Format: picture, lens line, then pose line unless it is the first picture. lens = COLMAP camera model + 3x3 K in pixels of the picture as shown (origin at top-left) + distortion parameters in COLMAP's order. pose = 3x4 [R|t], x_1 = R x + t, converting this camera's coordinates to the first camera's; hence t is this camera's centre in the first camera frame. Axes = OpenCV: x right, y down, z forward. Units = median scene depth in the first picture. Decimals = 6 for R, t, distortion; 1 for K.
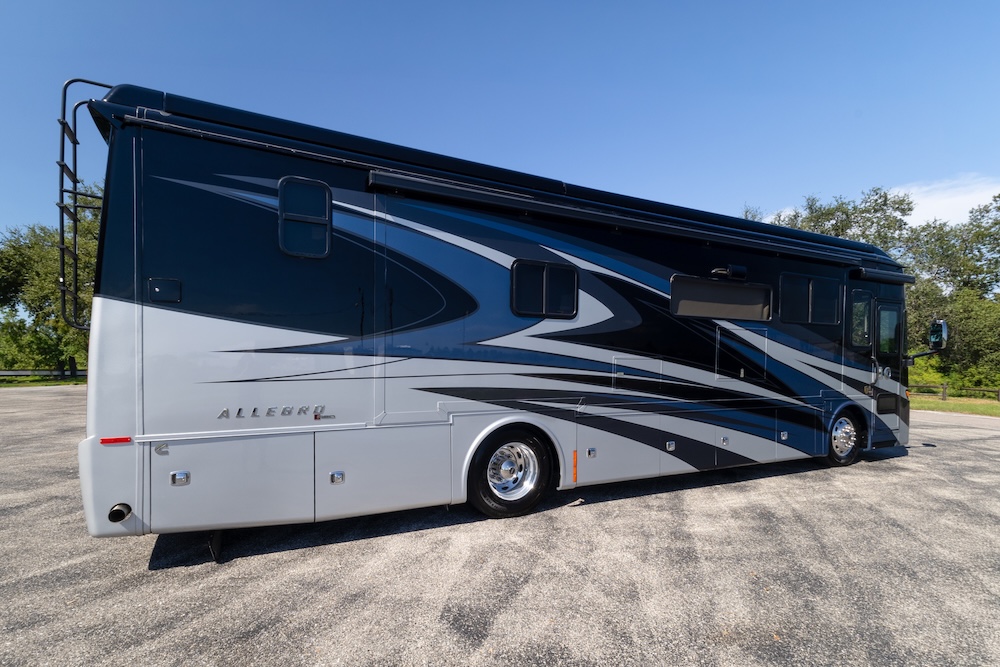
lens RADIAL K [[462.4, 0, 485.7], [0, 462.4, 368.3], [0, 0, 1]] dist [0.018672, -0.000037]
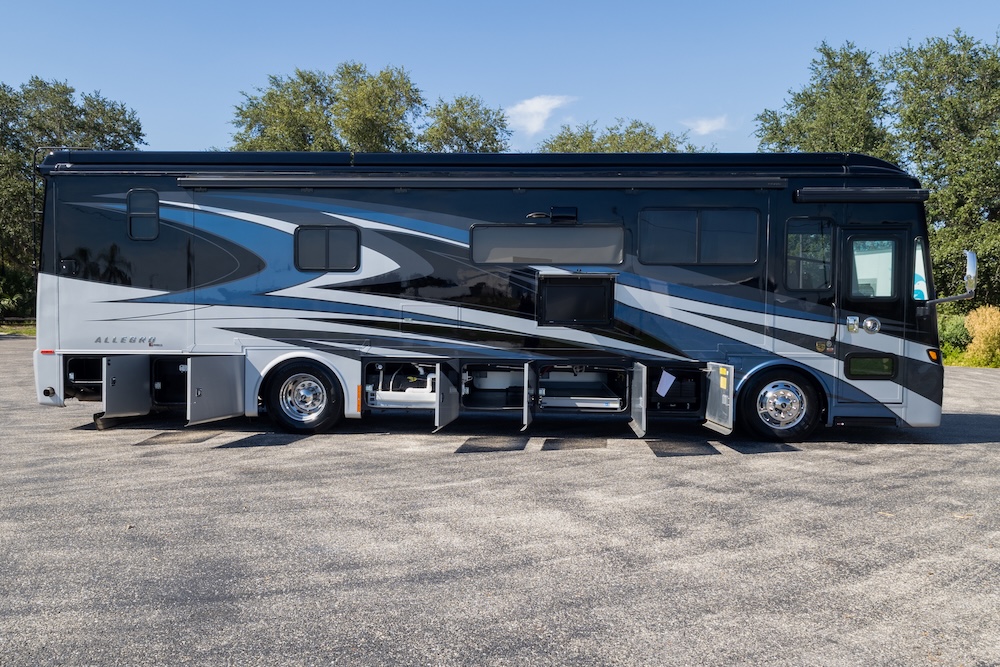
lens RADIAL K [[809.8, 0, 516.7], [0, 809.8, 348.0], [0, 0, 1]] dist [-0.000924, 0.014019]
pose [[0.887748, 0.017337, -0.460004, 1.443566], [-0.008637, 0.999742, 0.021010, 0.037310], [0.460249, -0.014679, 0.887668, -0.603323]]
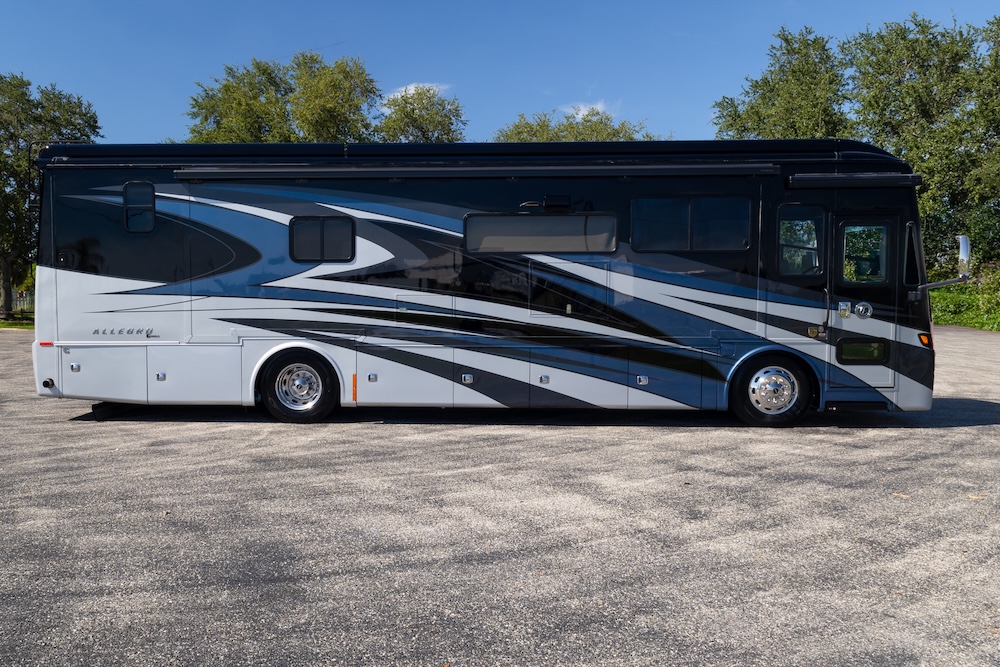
lens RADIAL K [[809.8, 0, 463.5], [0, 809.8, 348.0], [0, 0, 1]] dist [-0.000924, 0.014019]
pose [[0.886257, 0.015534, -0.462932, 1.355734], [-0.000128, 0.999446, 0.033292, 0.041781], [0.463193, -0.029445, 0.885768, -0.670581]]
